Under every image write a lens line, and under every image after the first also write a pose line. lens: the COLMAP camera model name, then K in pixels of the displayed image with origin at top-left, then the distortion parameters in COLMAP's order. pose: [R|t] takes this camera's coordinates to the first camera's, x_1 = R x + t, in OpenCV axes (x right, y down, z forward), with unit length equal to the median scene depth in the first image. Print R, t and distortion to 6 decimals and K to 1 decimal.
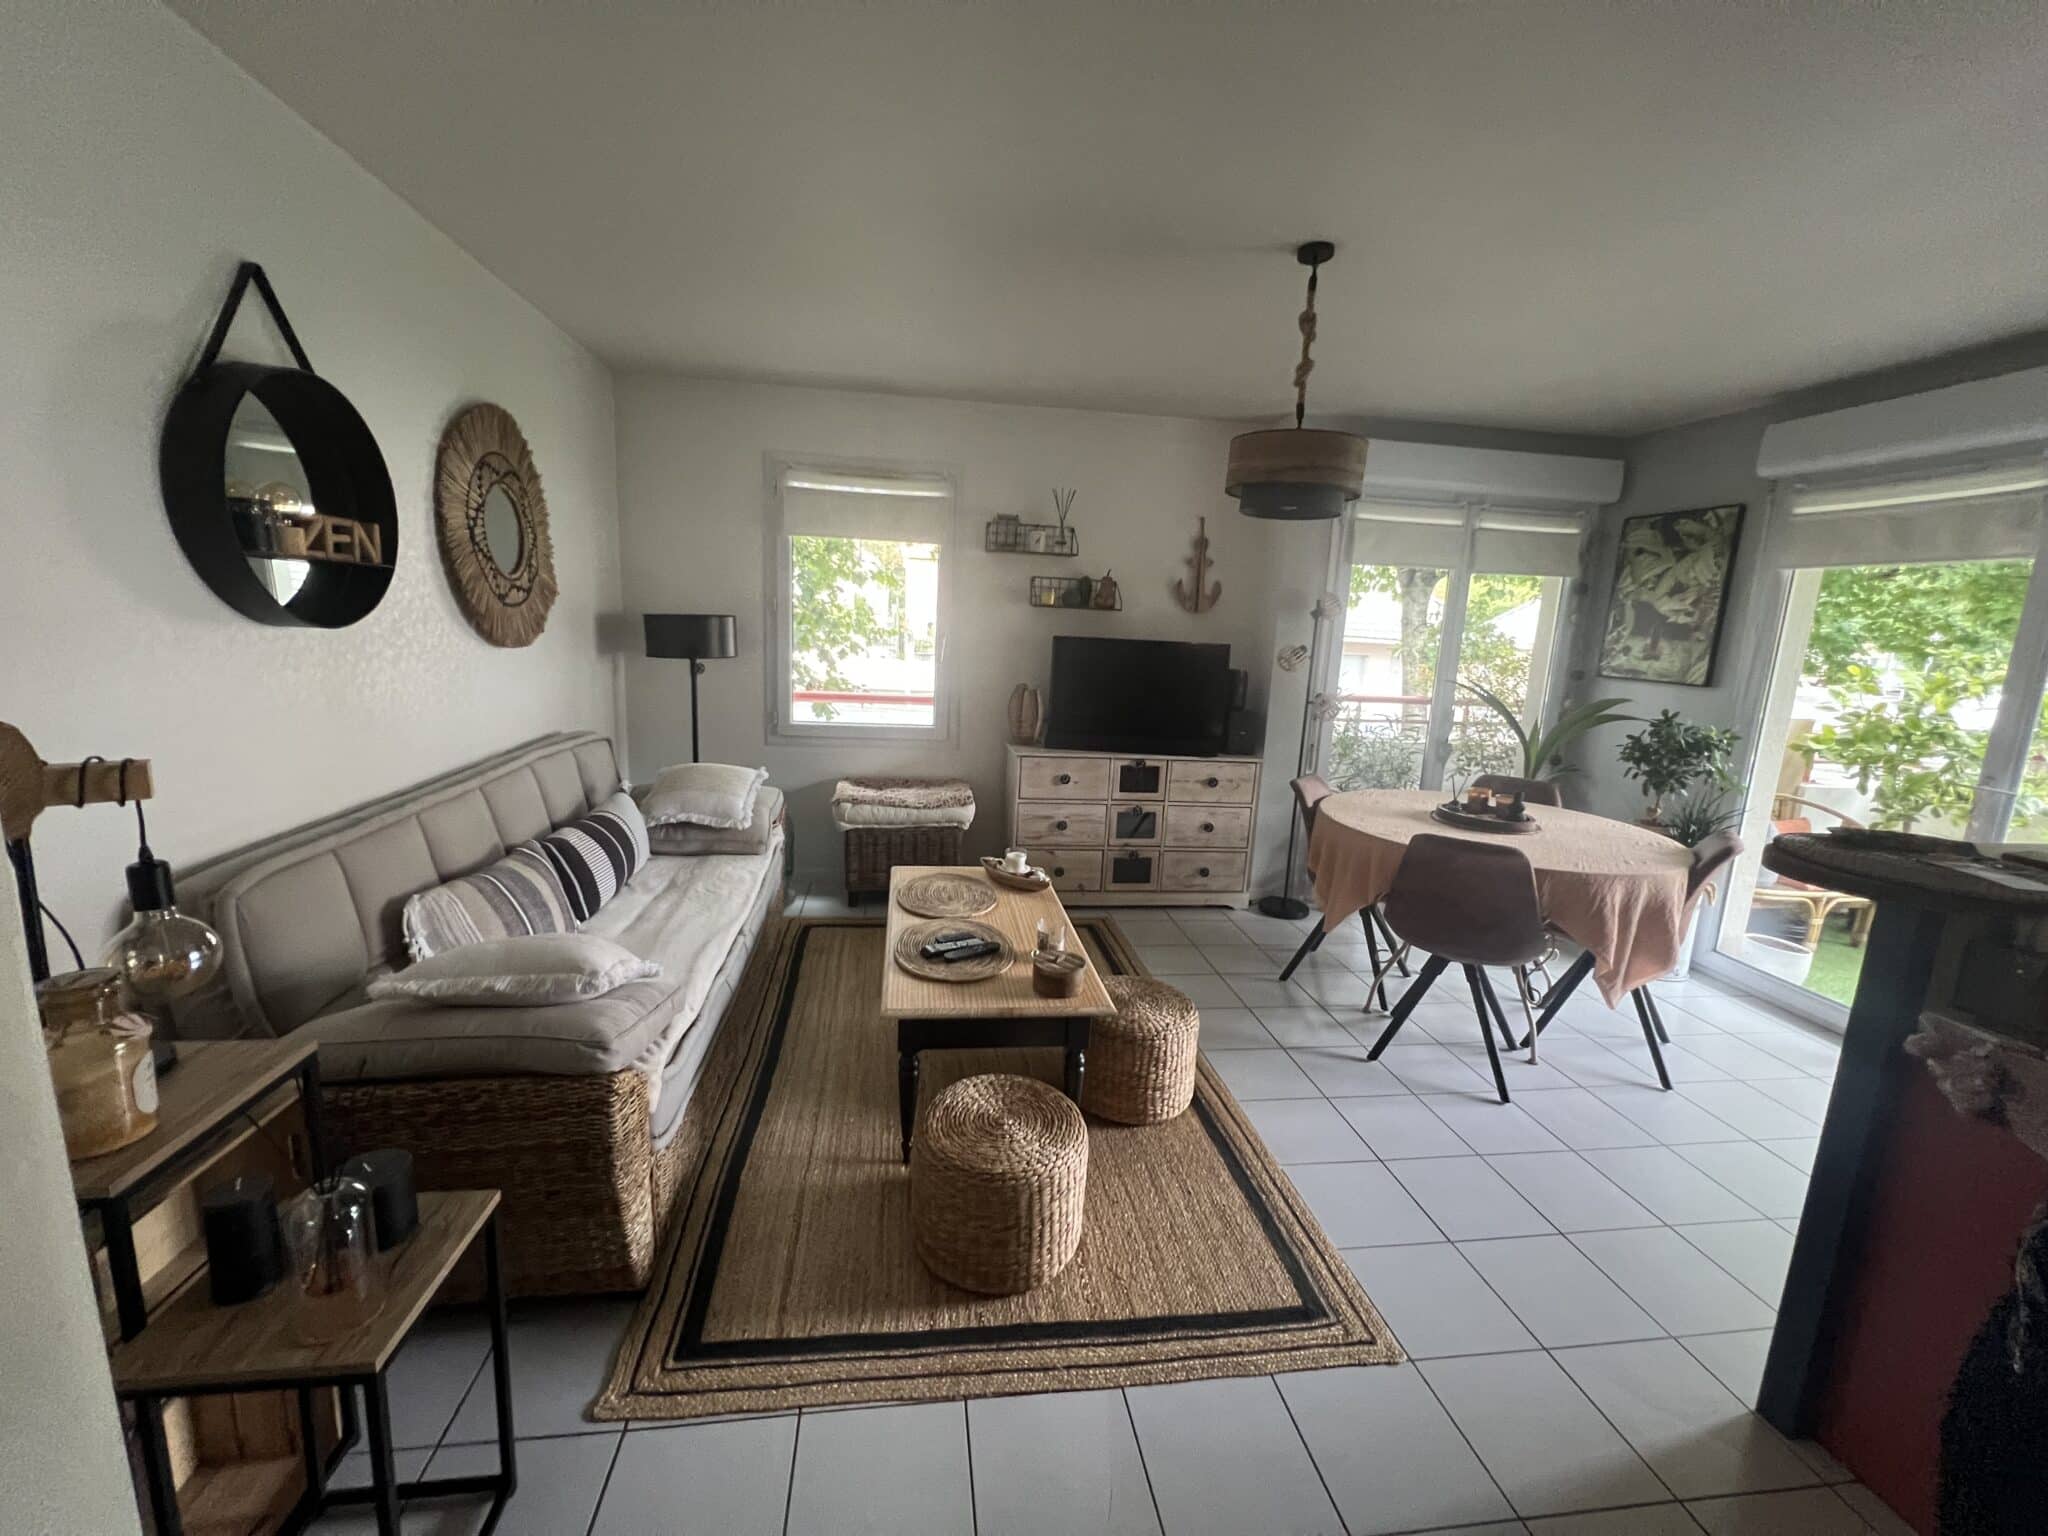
lens RADIAL K [[818.1, 0, 1016.4], [0, 818.1, 762.4], [0, 0, 1]] dist [-0.001893, -0.000033]
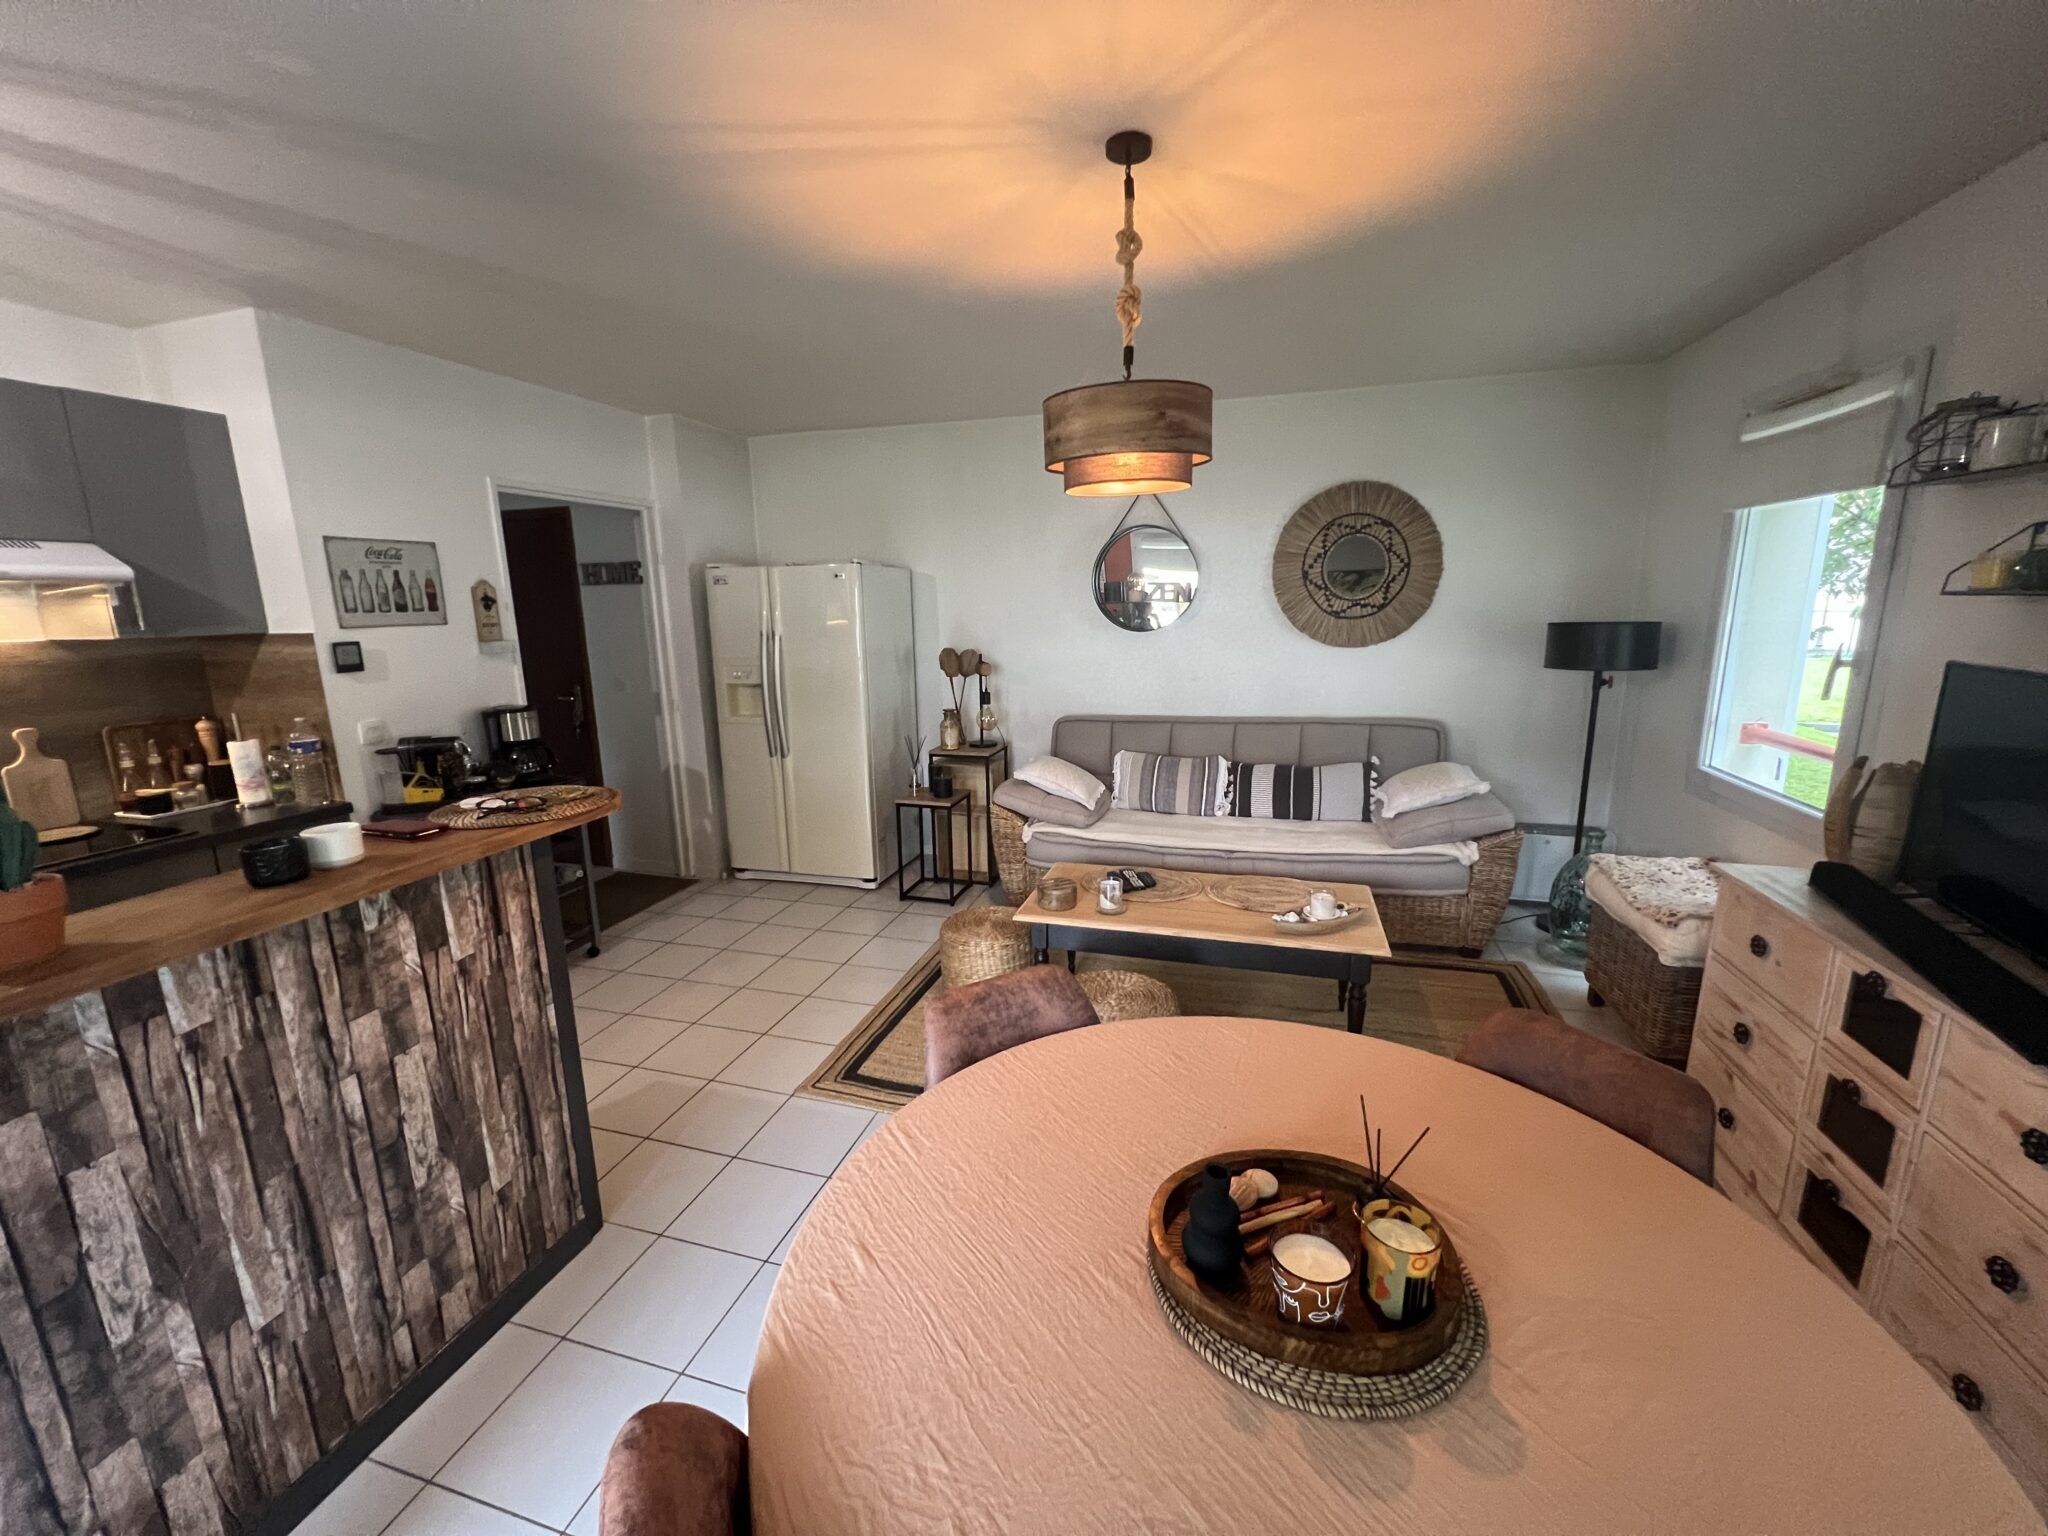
lens RADIAL K [[818.1, 0, 1016.4], [0, 818.1, 762.4], [0, 0, 1]] dist [-0.001893, -0.000033]
pose [[-0.411423, 0.144669, -0.899890, 0.963290], [-0.158718, 0.960866, 0.227037, -0.182203], [0.897519, 0.236237, -0.372360, 1.079946]]
